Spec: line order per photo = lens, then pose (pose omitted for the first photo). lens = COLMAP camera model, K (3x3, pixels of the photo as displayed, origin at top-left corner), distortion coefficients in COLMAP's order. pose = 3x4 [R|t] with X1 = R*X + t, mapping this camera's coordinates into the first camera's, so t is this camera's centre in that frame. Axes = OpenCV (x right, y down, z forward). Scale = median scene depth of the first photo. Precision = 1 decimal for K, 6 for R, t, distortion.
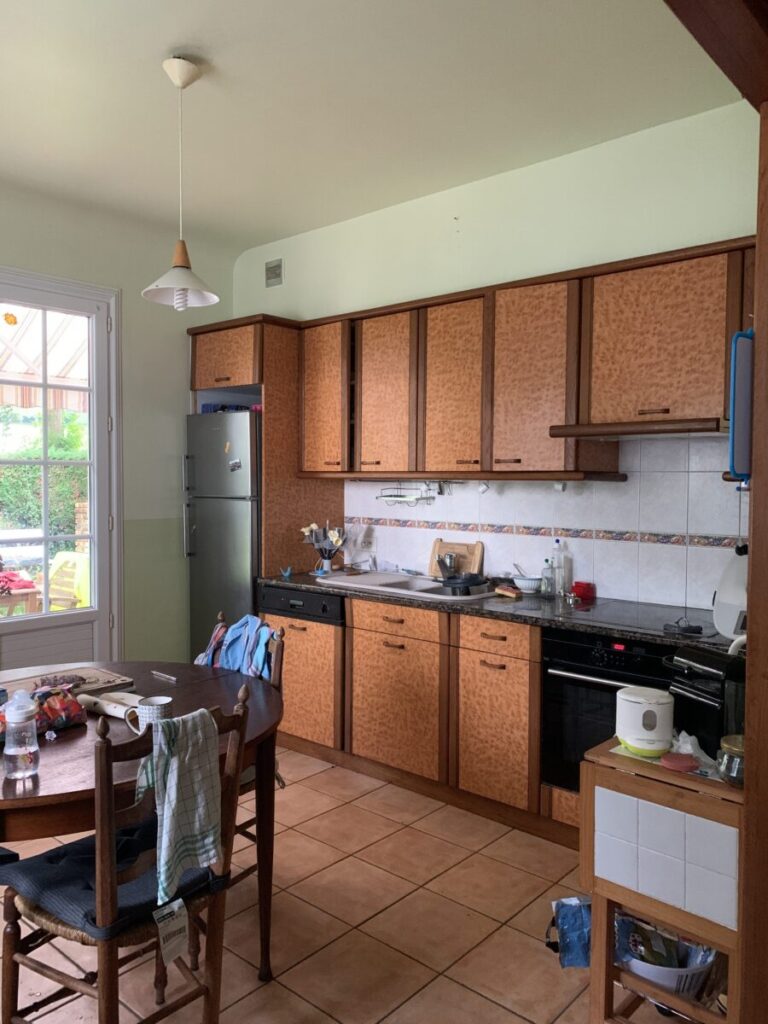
lens RADIAL K [[780.7, 0, 383.1], [0, 780.7, 507.1], [0, 0, 1]] dist [0.067705, -0.008430]
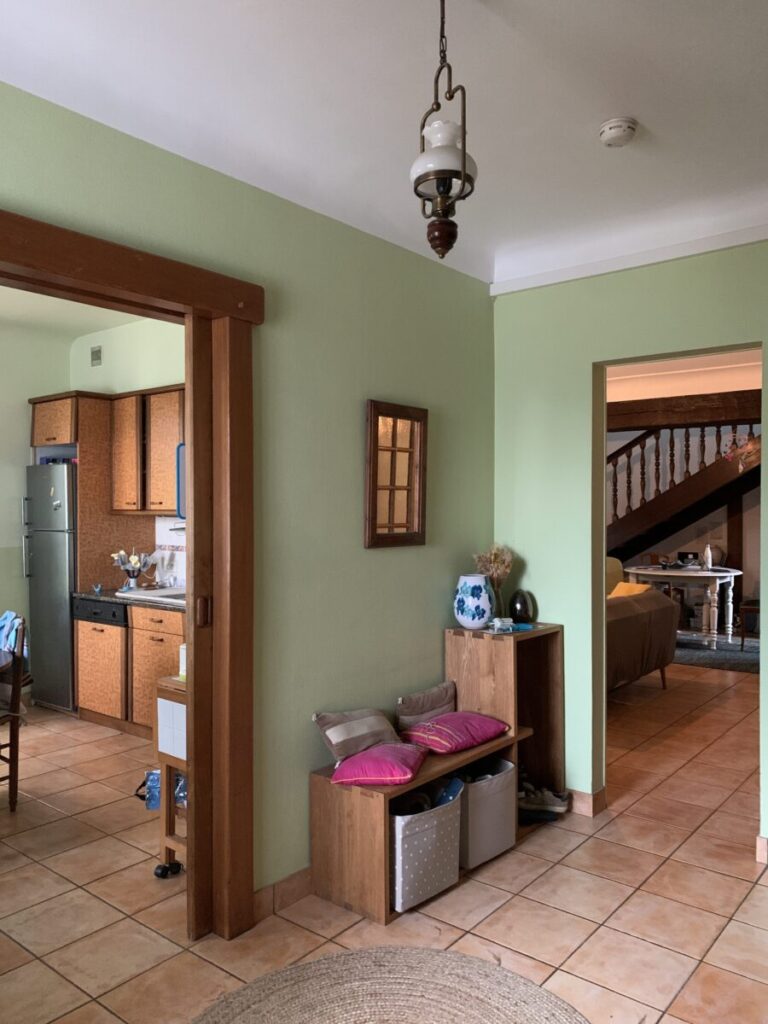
lens RADIAL K [[777.1, 0, 384.0], [0, 777.1, 512.0], [0, 0, 1]] dist [0.002086, -0.004536]
pose [[0.999076, -0.009033, 0.042014, 0.299100], [0.010327, 0.999476, -0.030684, 0.002046], [-0.041715, 0.031089, 0.998646, -0.307458]]
